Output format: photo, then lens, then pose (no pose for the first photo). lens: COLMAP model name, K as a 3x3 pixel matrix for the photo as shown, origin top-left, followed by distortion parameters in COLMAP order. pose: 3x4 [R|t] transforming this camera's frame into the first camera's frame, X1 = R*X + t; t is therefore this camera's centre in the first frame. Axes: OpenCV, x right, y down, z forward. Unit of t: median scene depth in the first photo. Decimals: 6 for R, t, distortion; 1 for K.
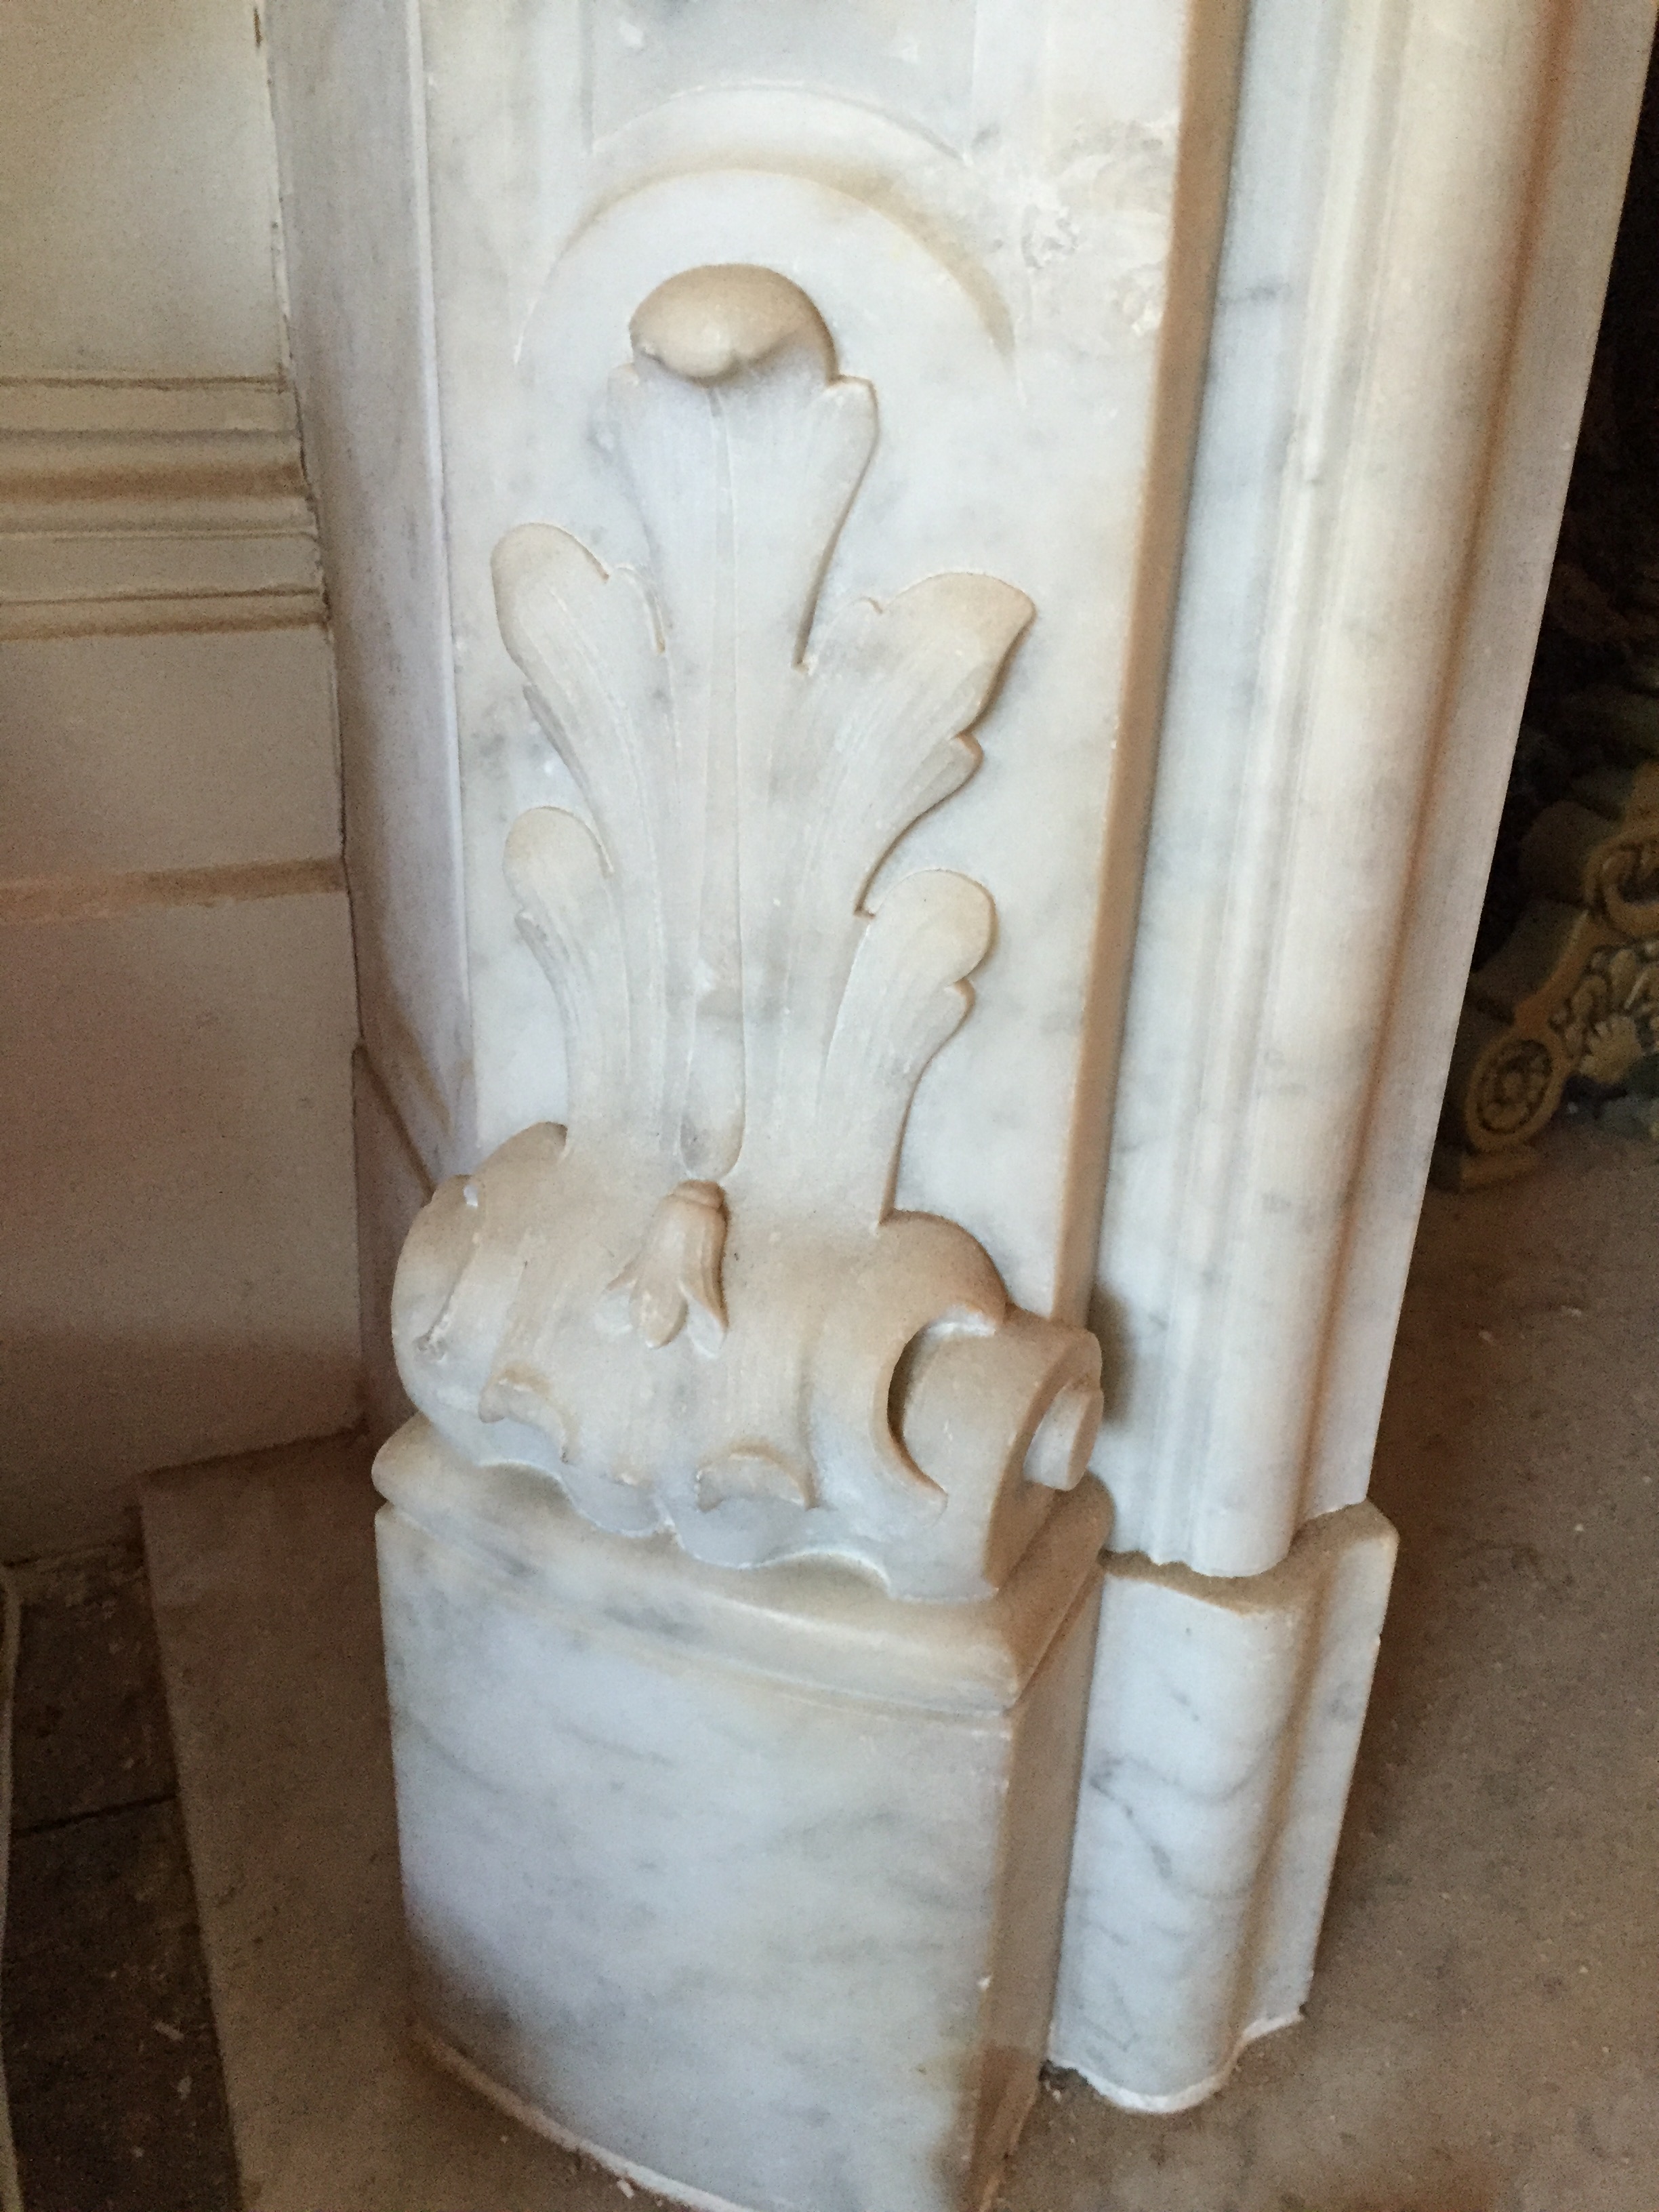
lens RADIAL K [[1874.1, 0, 829.5], [0, 1874.1, 1106.0], [0, 0, 1]] dist [0.032868, -0.009593]
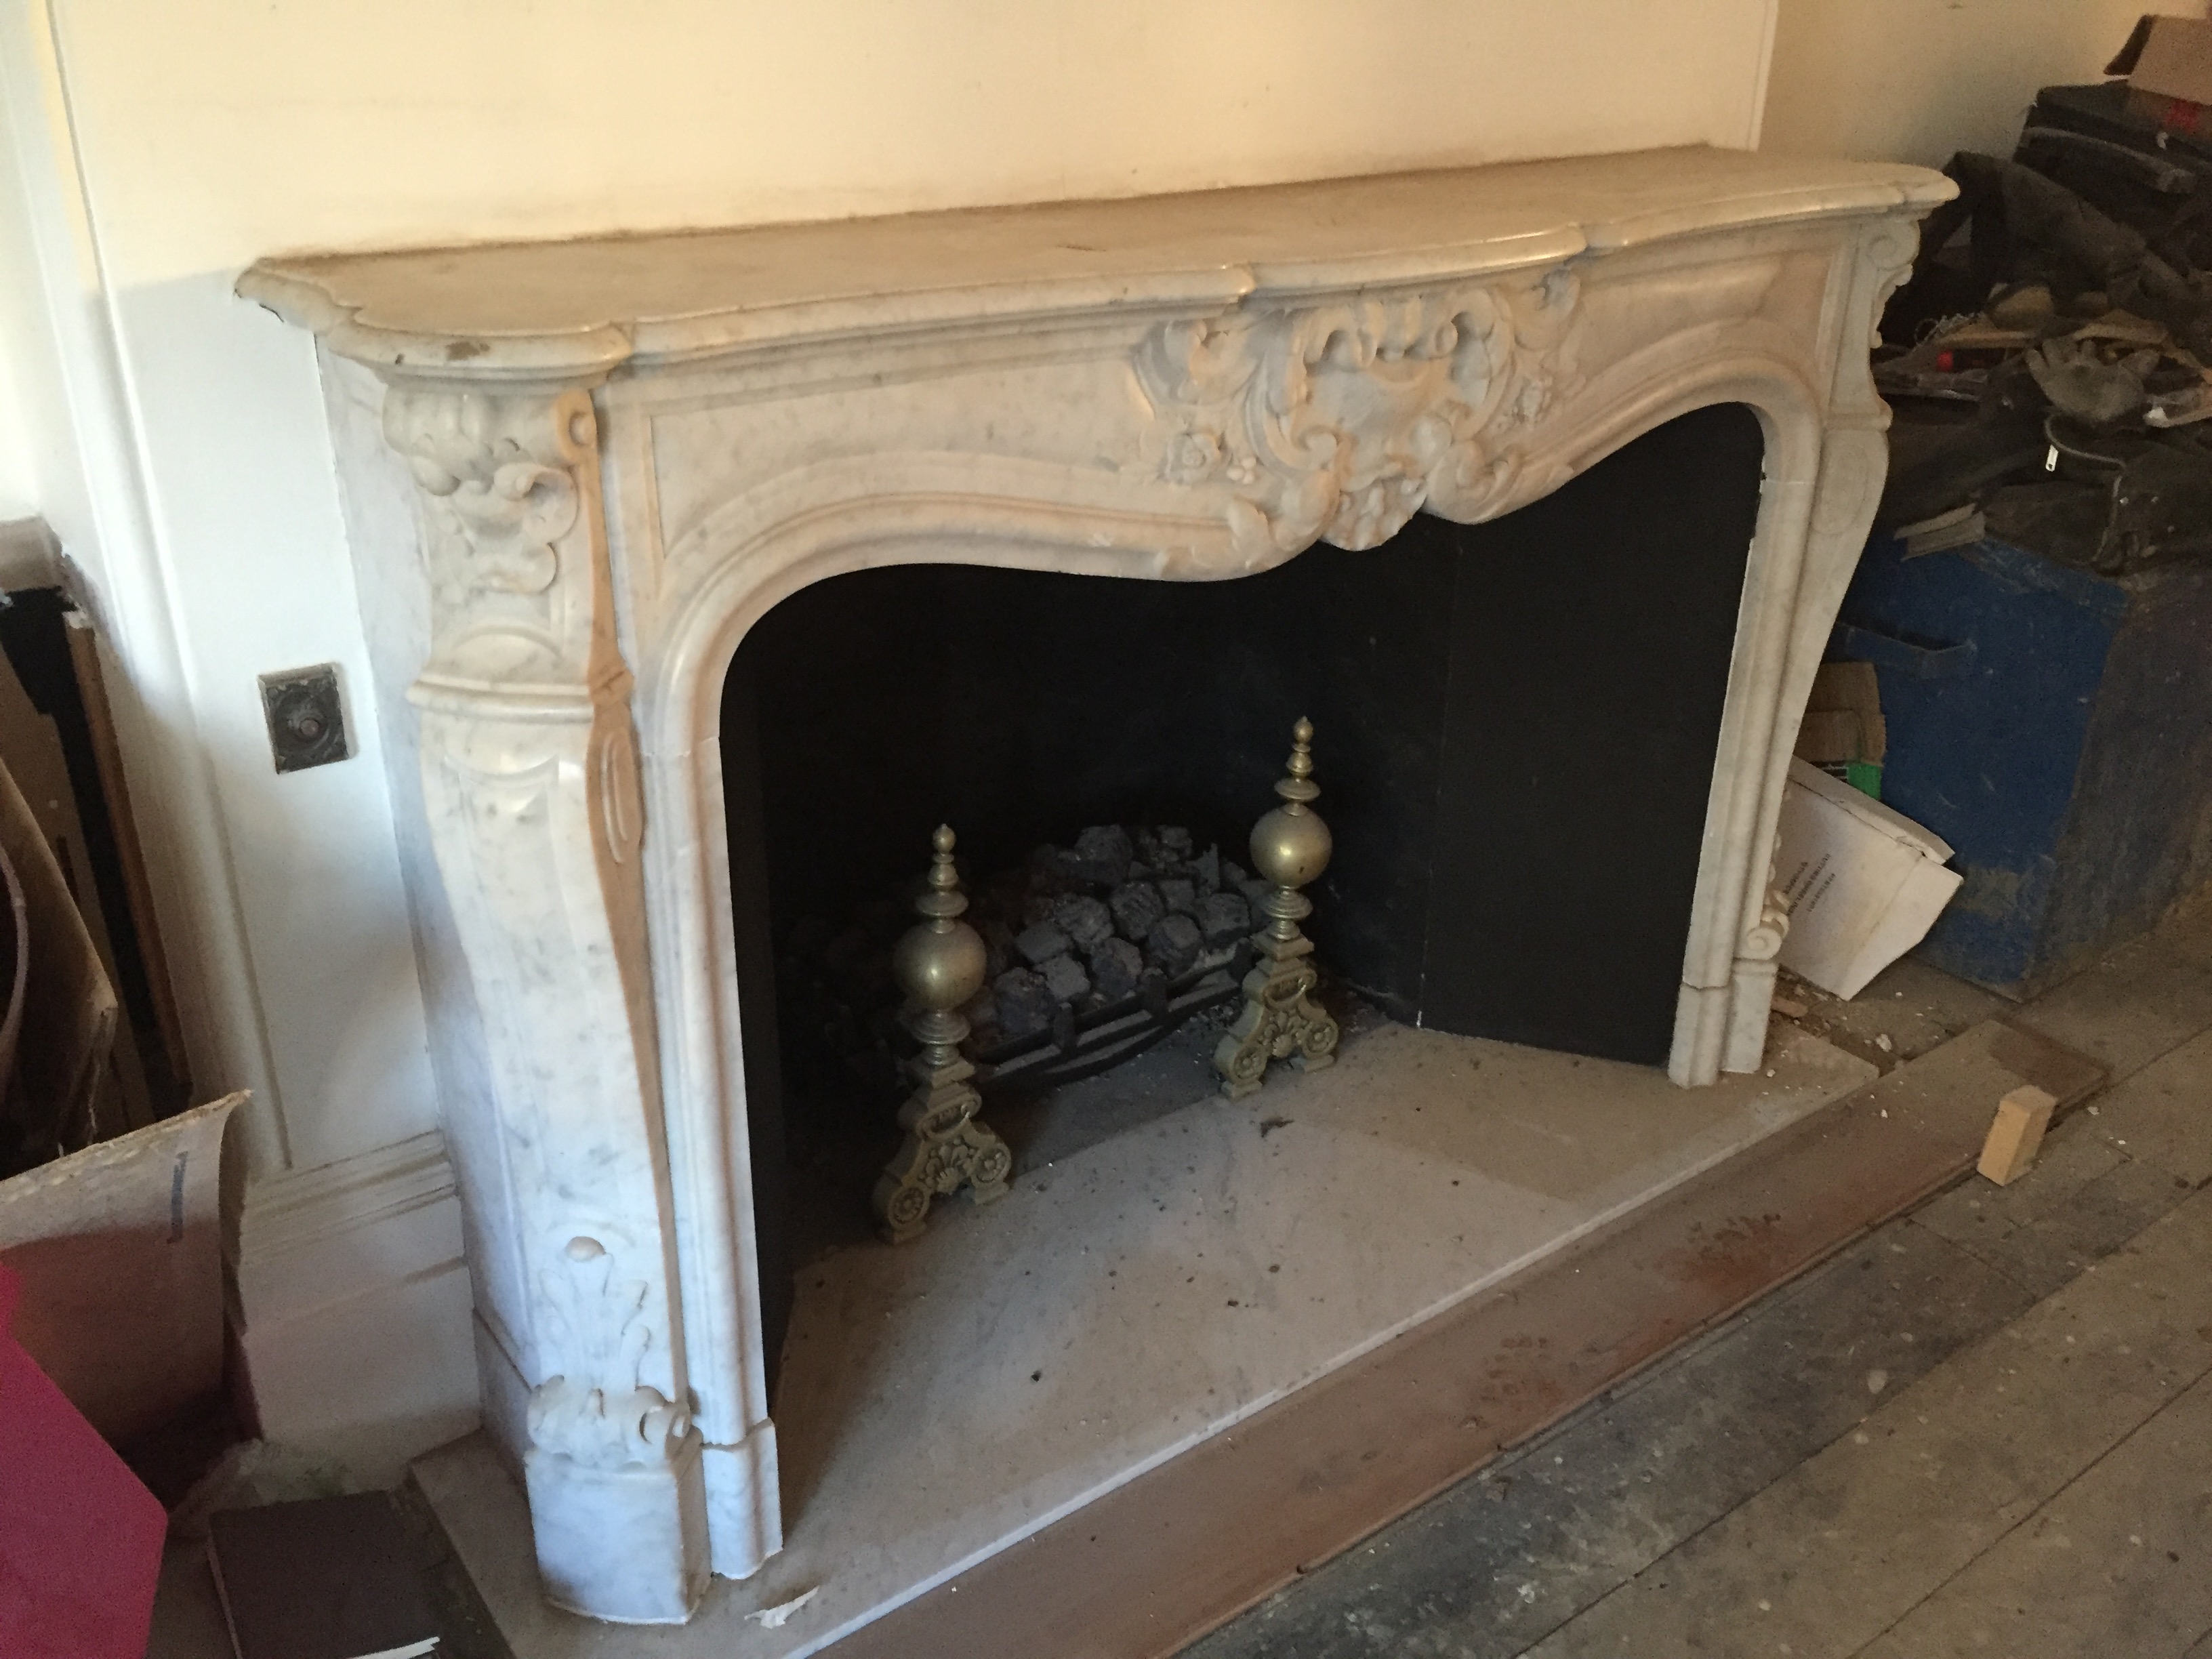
lens RADIAL K [[1874.1, 0, 1106.0], [0, 1874.1, 829.5], [0, 0, 1]] dist [0.032868, -0.009593]
pose [[0.970931, -0.116465, 0.209117, 0.346440], [0.119421, 0.992842, -0.001523, -1.178266], [-0.207442, 0.026451, 0.977890, -3.891575]]
